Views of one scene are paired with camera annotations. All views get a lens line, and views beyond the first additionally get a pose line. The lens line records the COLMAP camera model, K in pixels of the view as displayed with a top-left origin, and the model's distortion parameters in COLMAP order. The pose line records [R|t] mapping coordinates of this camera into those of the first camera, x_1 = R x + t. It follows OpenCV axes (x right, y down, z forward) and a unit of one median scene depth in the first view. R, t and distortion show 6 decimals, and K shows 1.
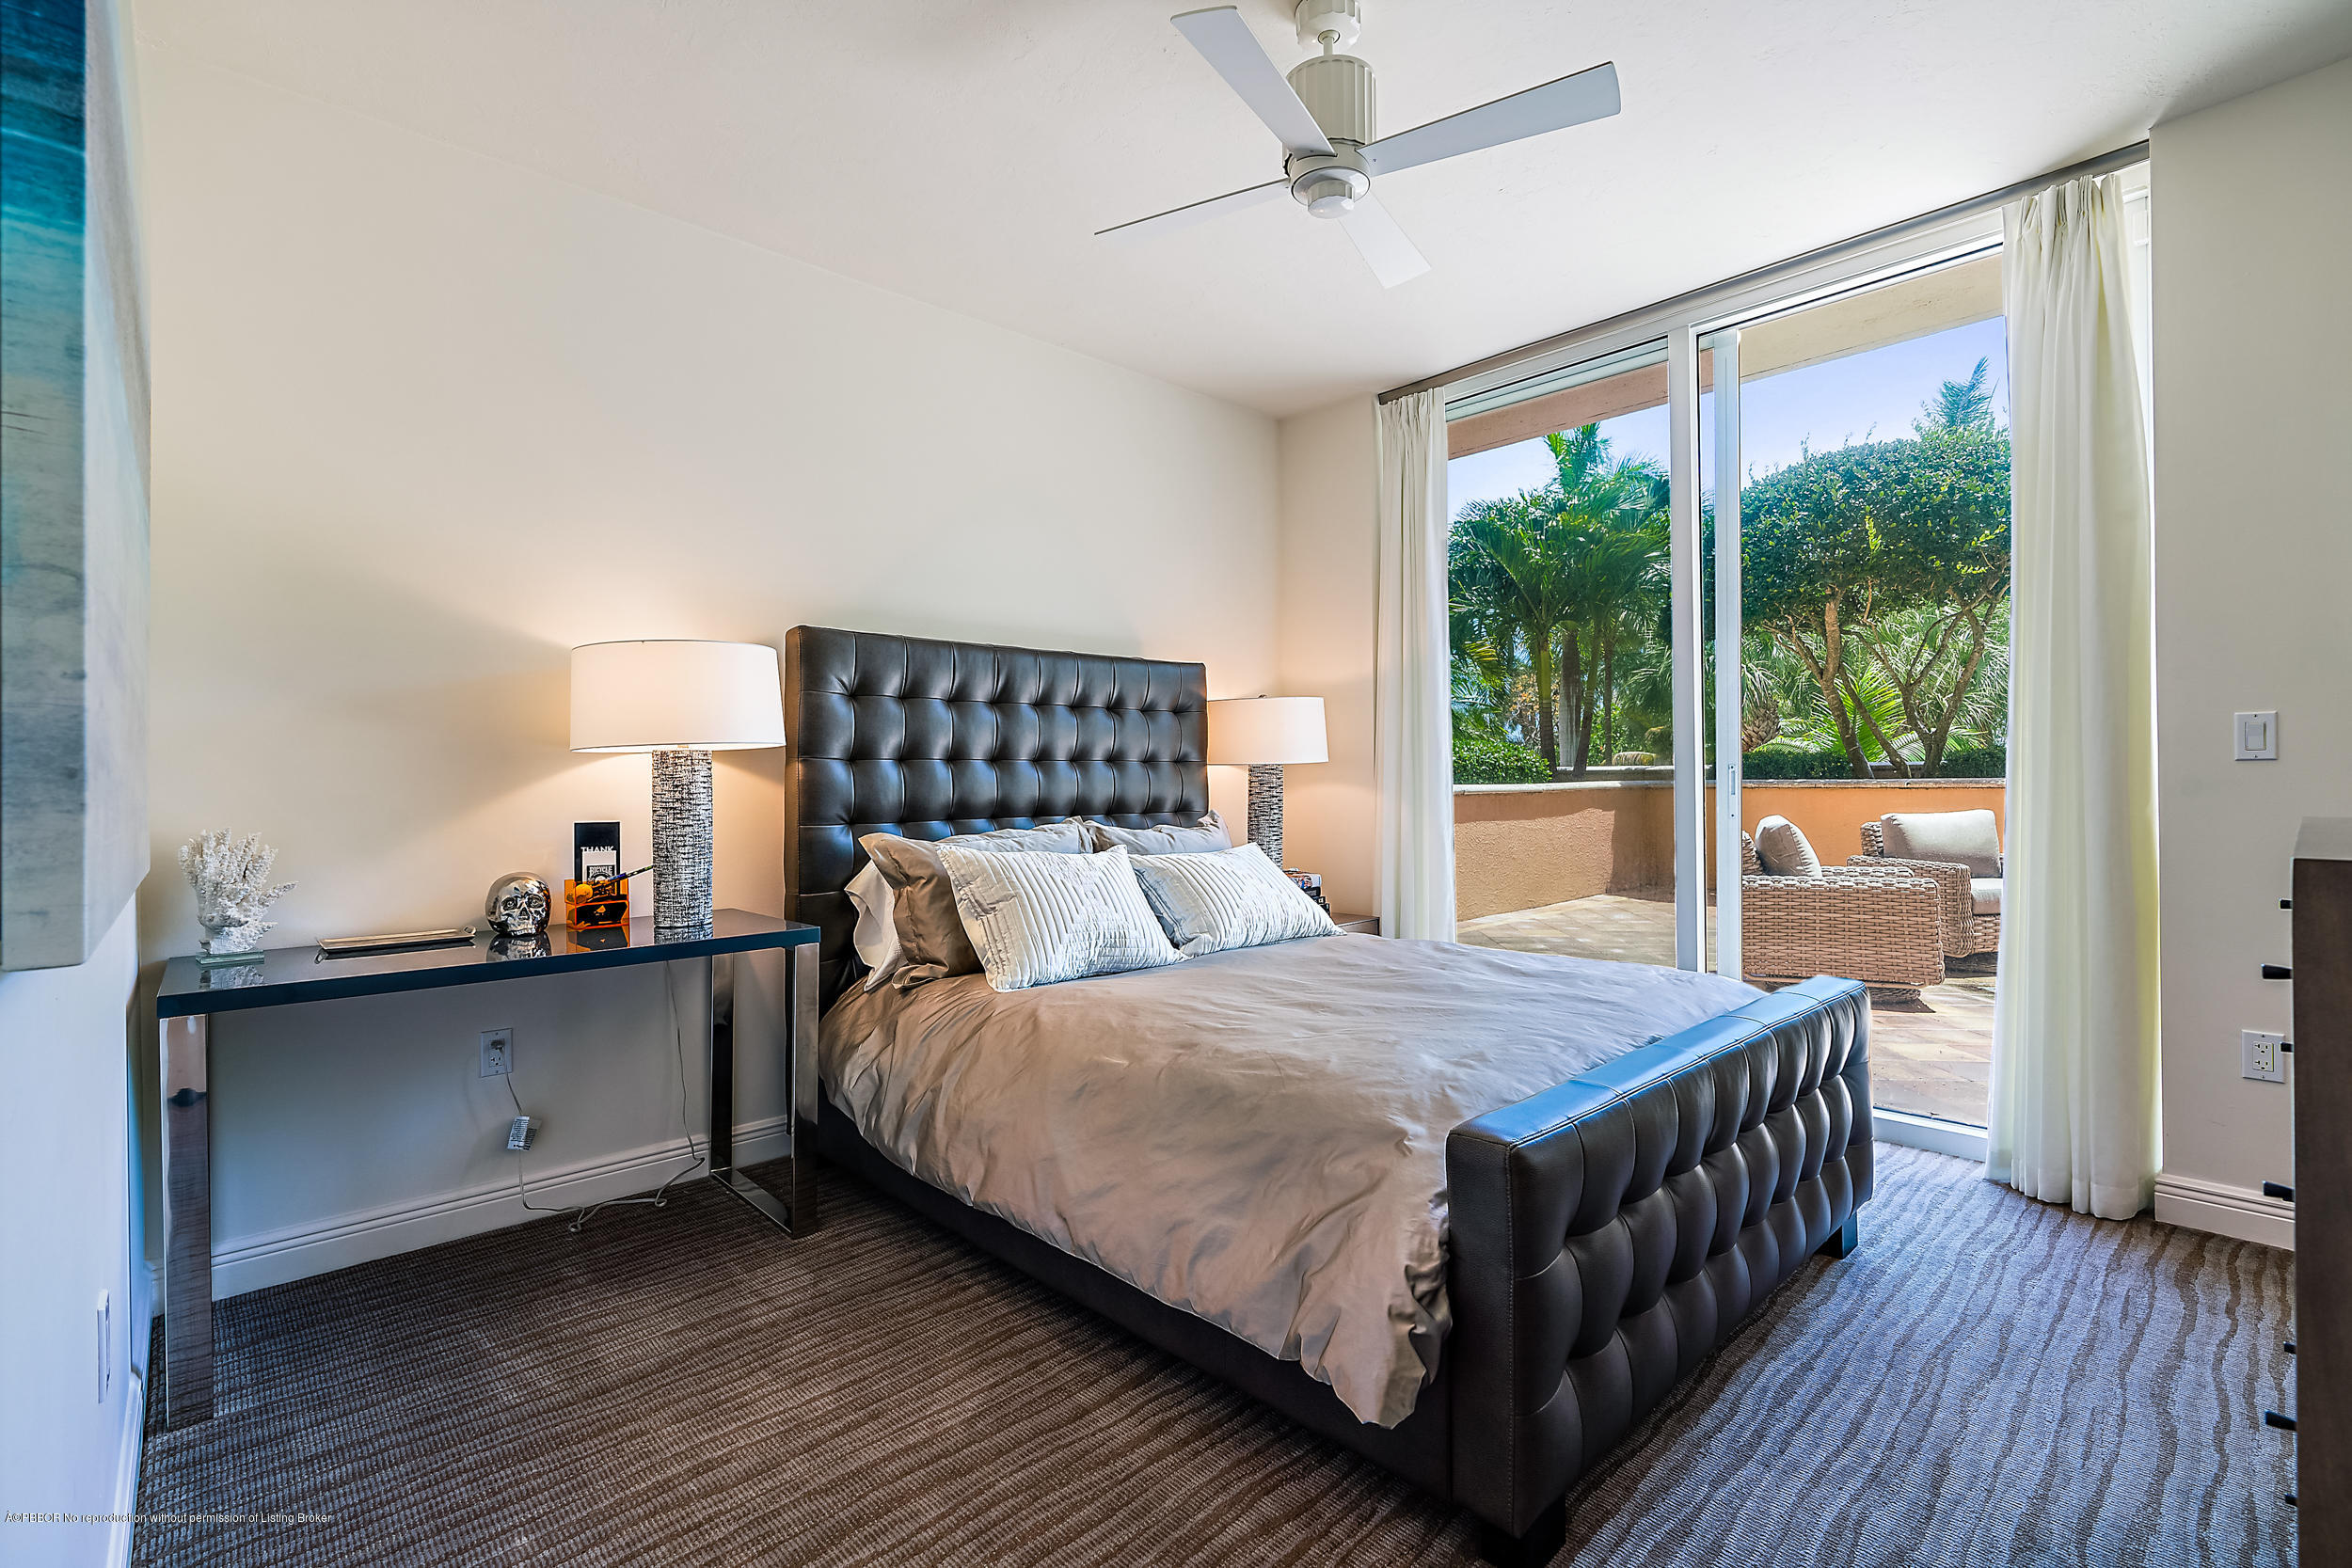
lens RADIAL K [[1077.4, 0, 1174.5], [0, 1077.4, 774.5], [0, 0, 1]] dist [-0.002551, 0.000692]
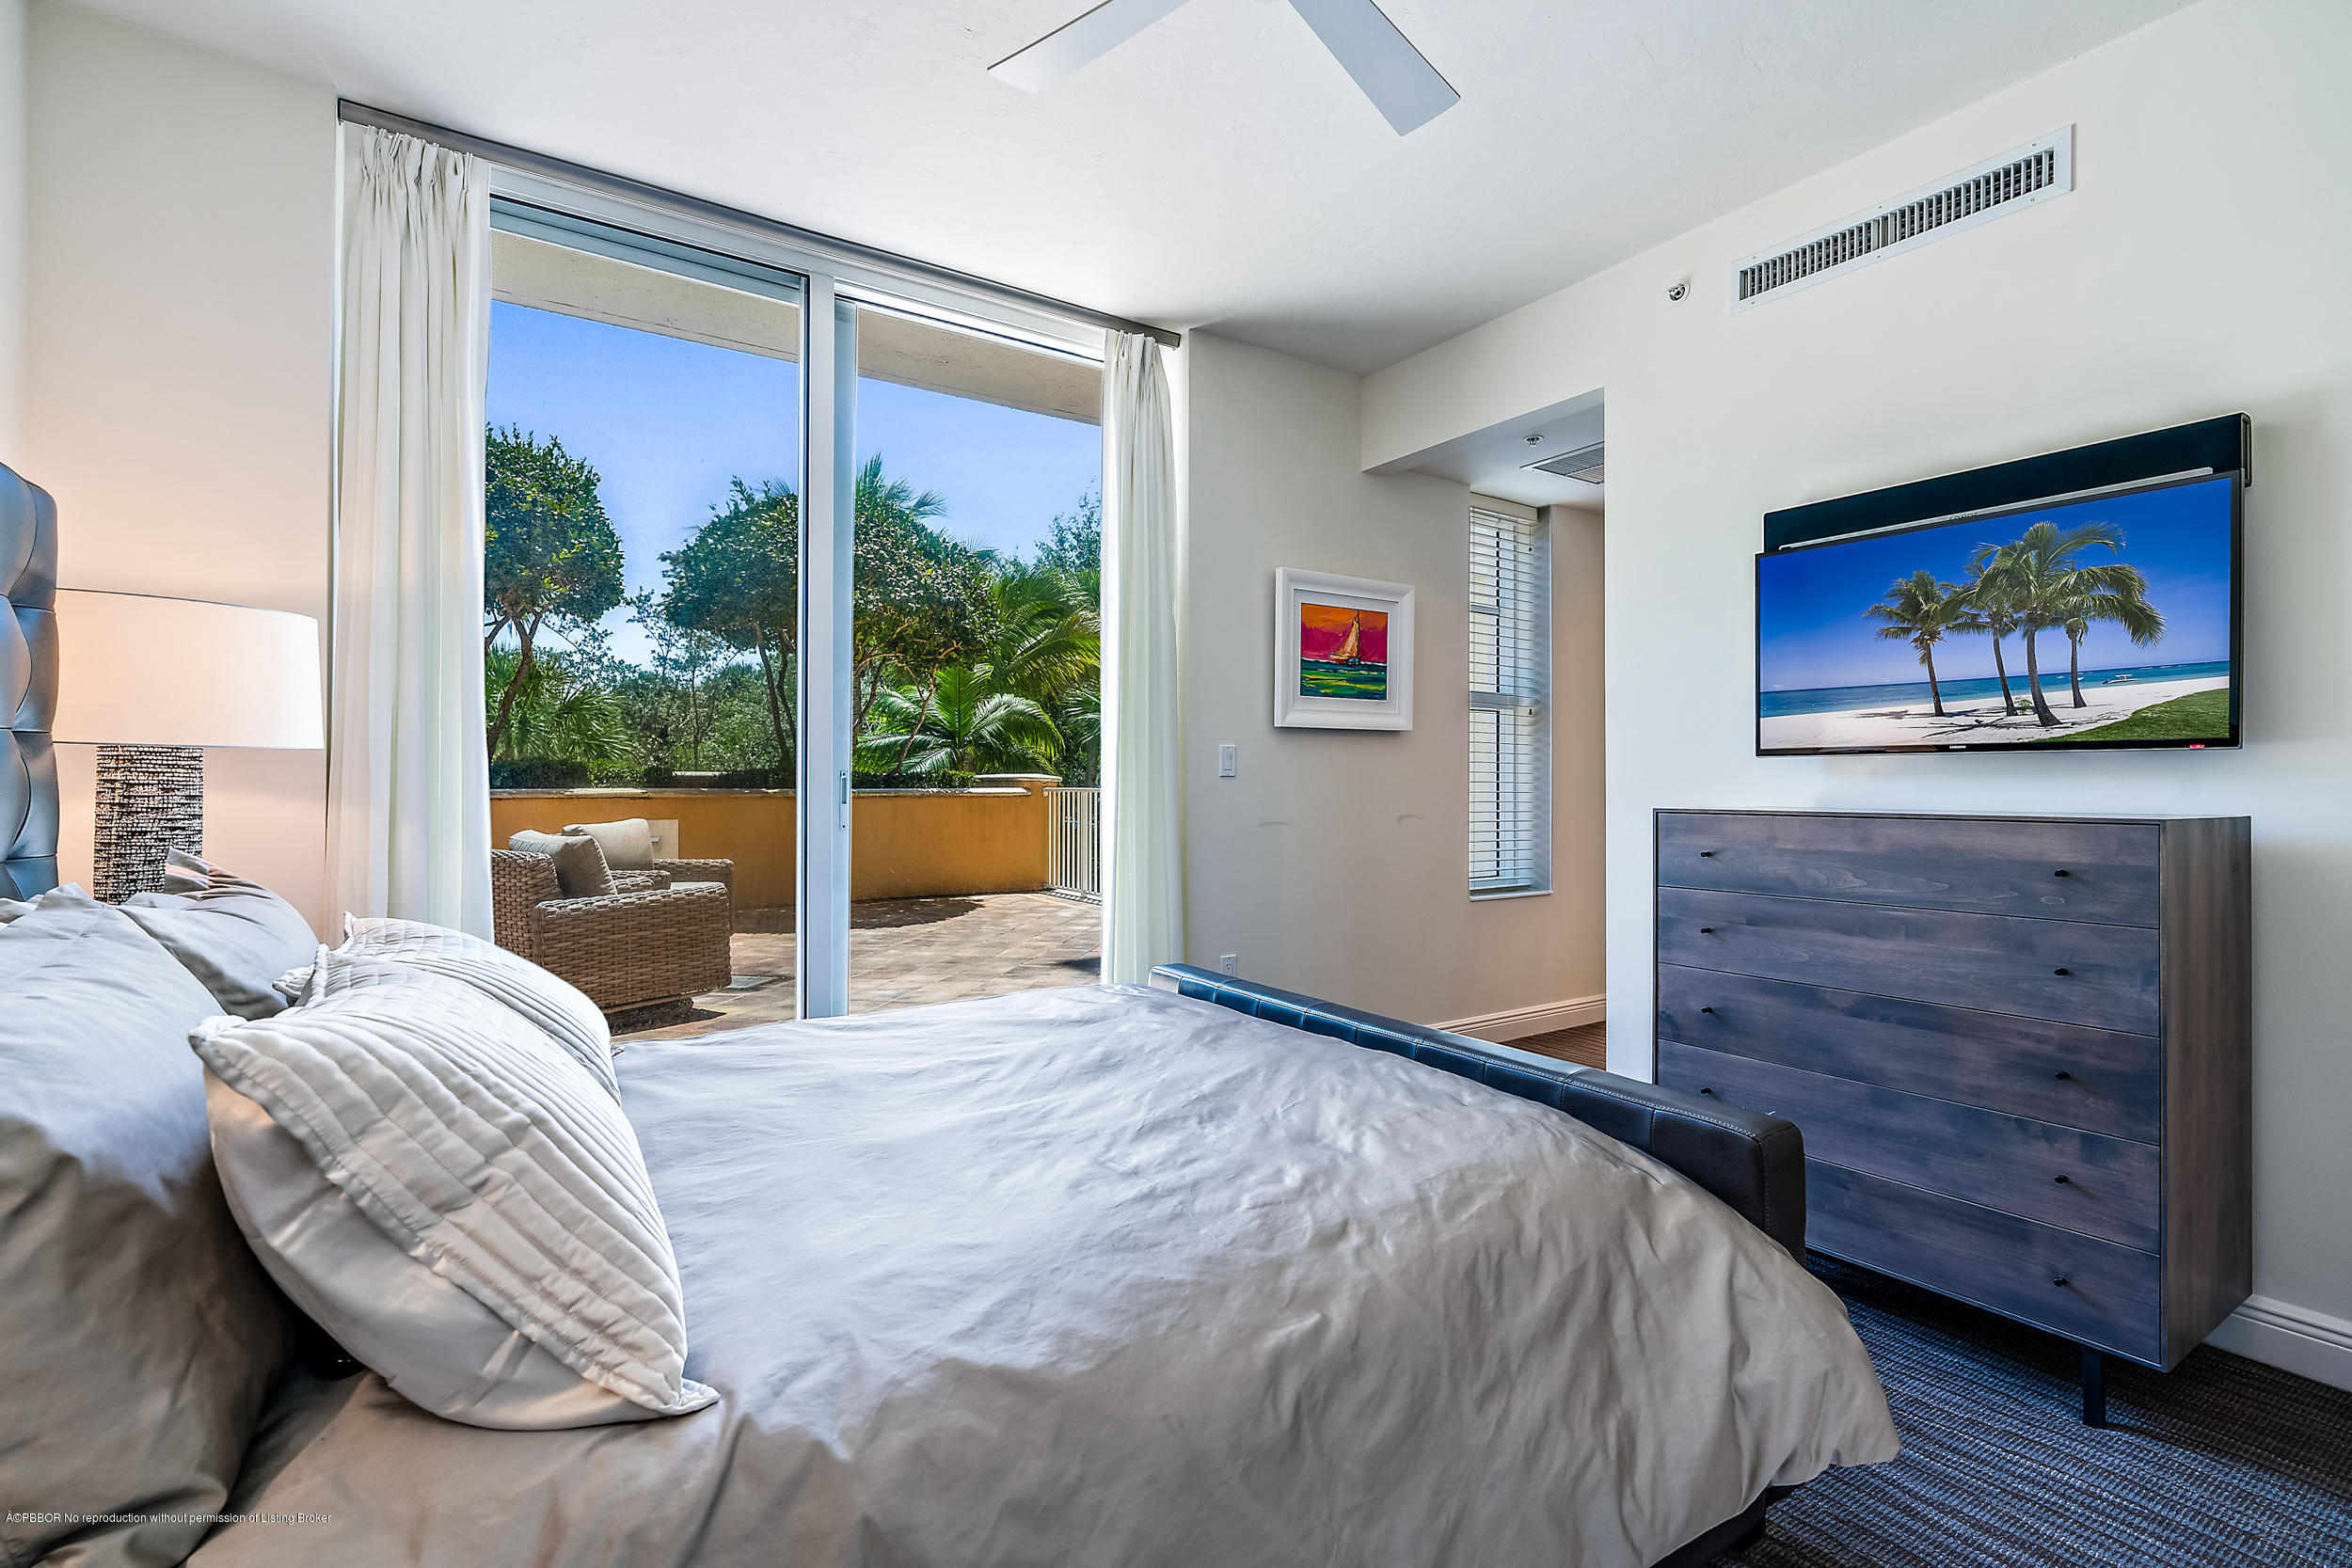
lens RADIAL K [[1060.9, 0, 1169.8], [0, 1060.9, 778.5], [0, 0, 1]] dist [-0.010822, 0.000243]
pose [[0.155155, 0.016127, 0.987759, -0.375872], [-0.009277, 0.999846, -0.014867, 0.008502], [-0.987847, -0.006856, 0.155281, 0.650904]]
